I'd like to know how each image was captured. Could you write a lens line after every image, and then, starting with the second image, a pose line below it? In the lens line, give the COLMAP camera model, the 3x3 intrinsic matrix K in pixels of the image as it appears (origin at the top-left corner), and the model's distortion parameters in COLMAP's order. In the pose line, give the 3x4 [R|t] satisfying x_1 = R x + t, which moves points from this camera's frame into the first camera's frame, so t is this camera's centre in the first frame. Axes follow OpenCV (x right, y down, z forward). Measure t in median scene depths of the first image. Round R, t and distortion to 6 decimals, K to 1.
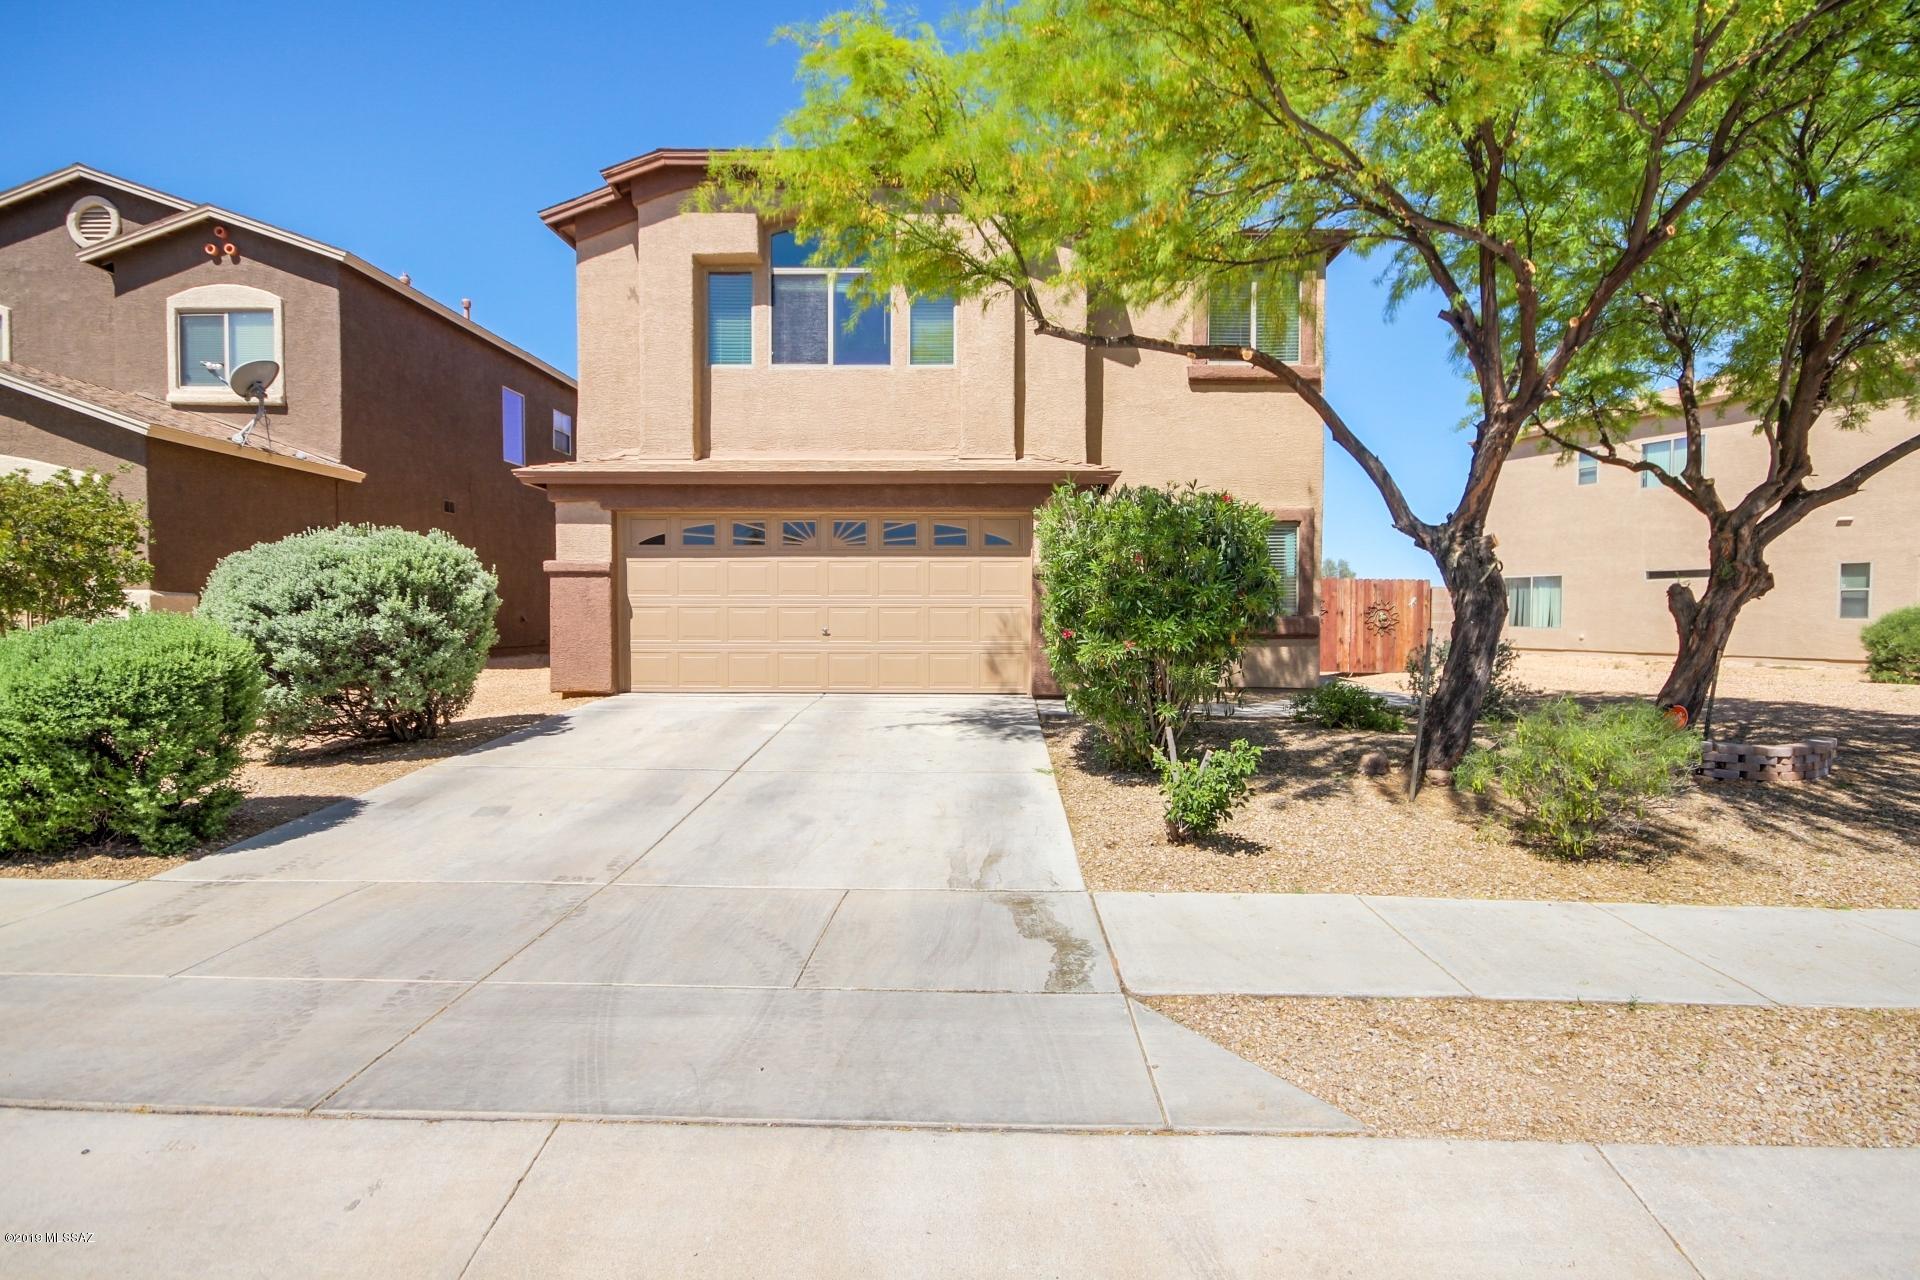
lens RADIAL K [[928.8, 0, 970.1], [0, 928.8, 631.7], [0, 0, 1]] dist [0.000624, -0.000209]
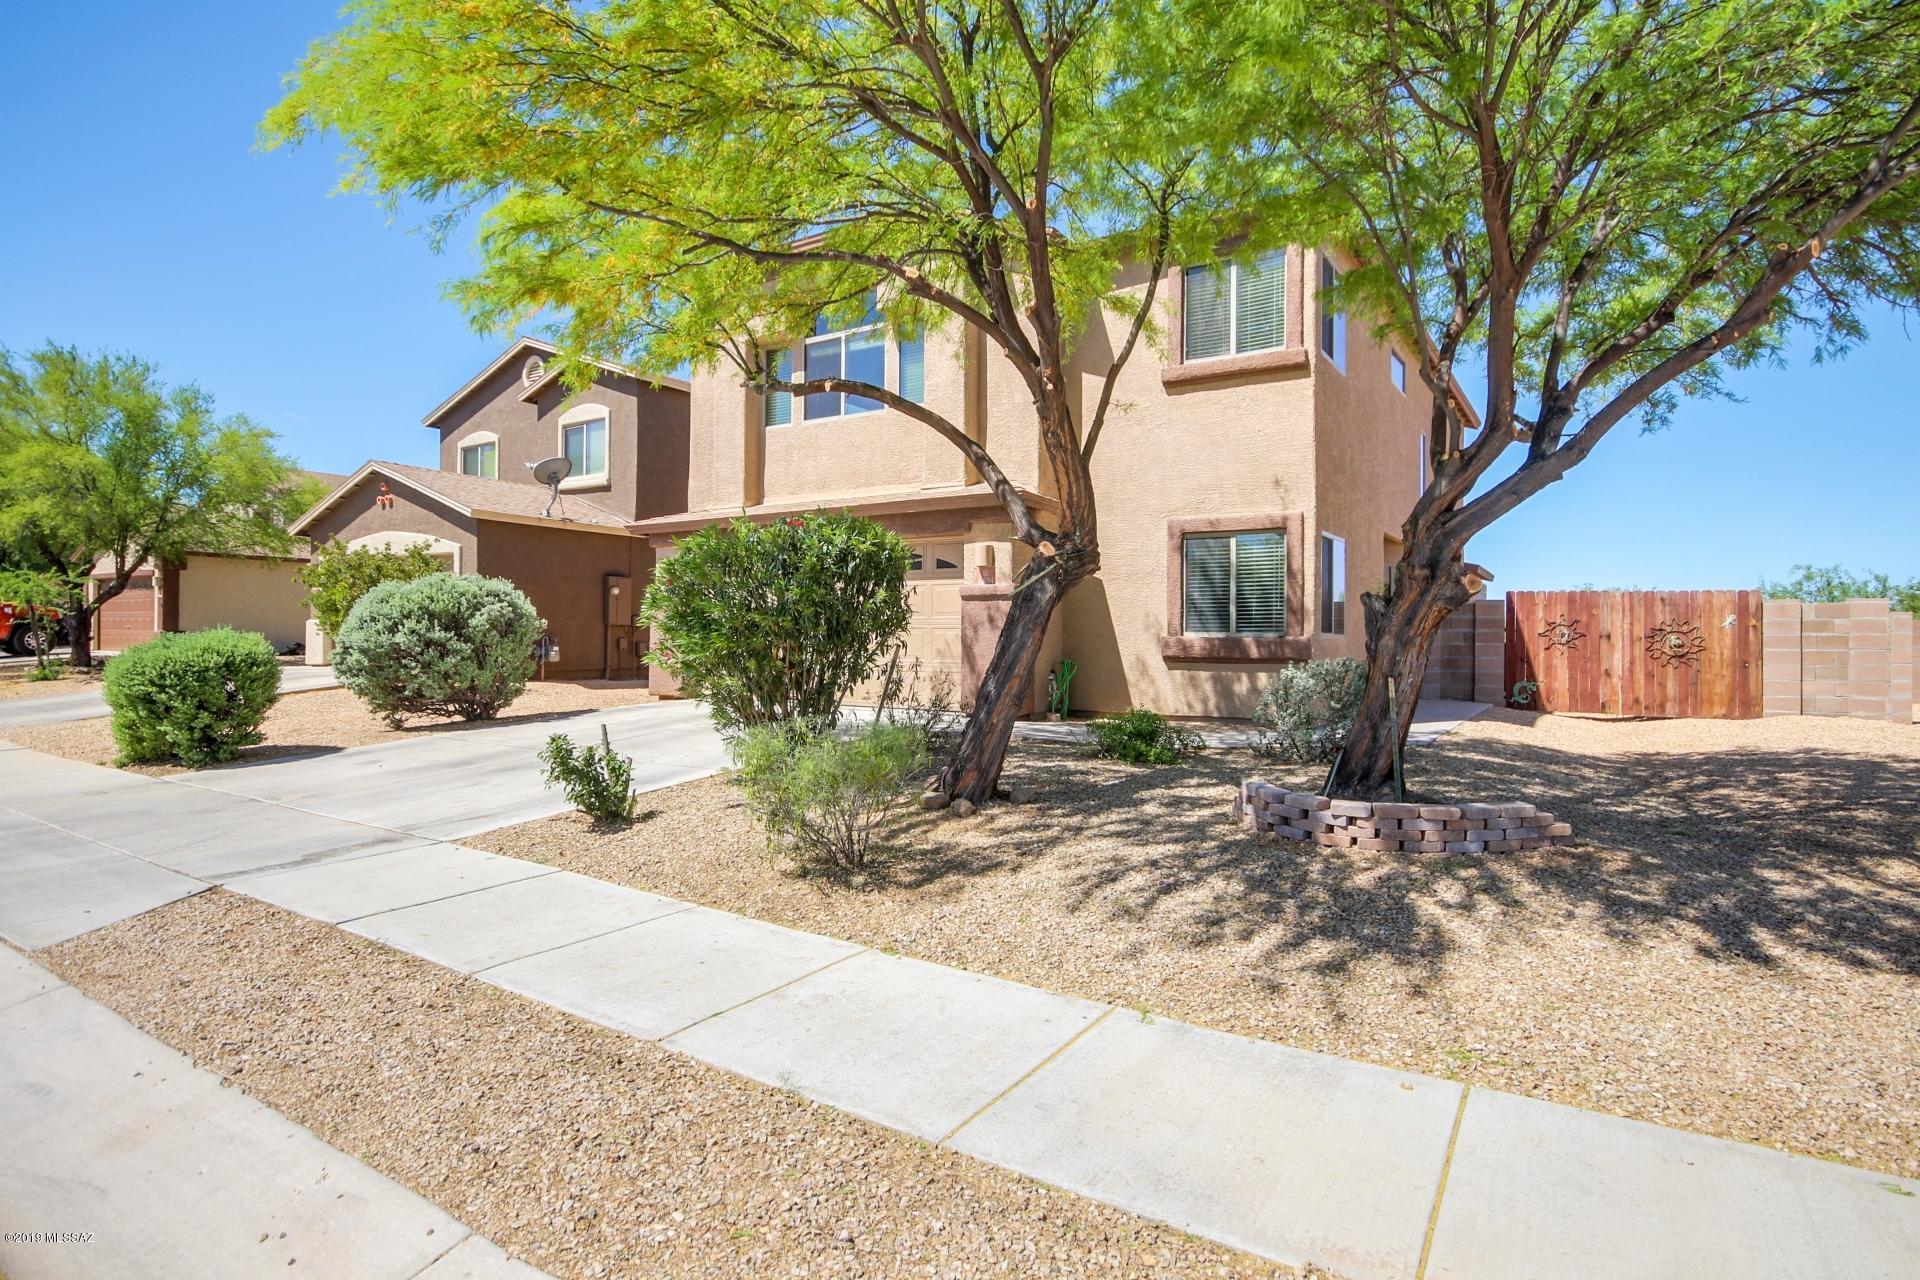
lens RADIAL K [[939.9, 0, 960.0], [0, 939.9, 640.0], [0, 0, 1]] dist [0.000172, 0.000075]
pose [[0.854215, 0.003372, -0.519909, 0.550867], [-0.013404, 0.999789, -0.015538, 0.003184], [0.519747, 0.020241, 0.854081, 0.094413]]
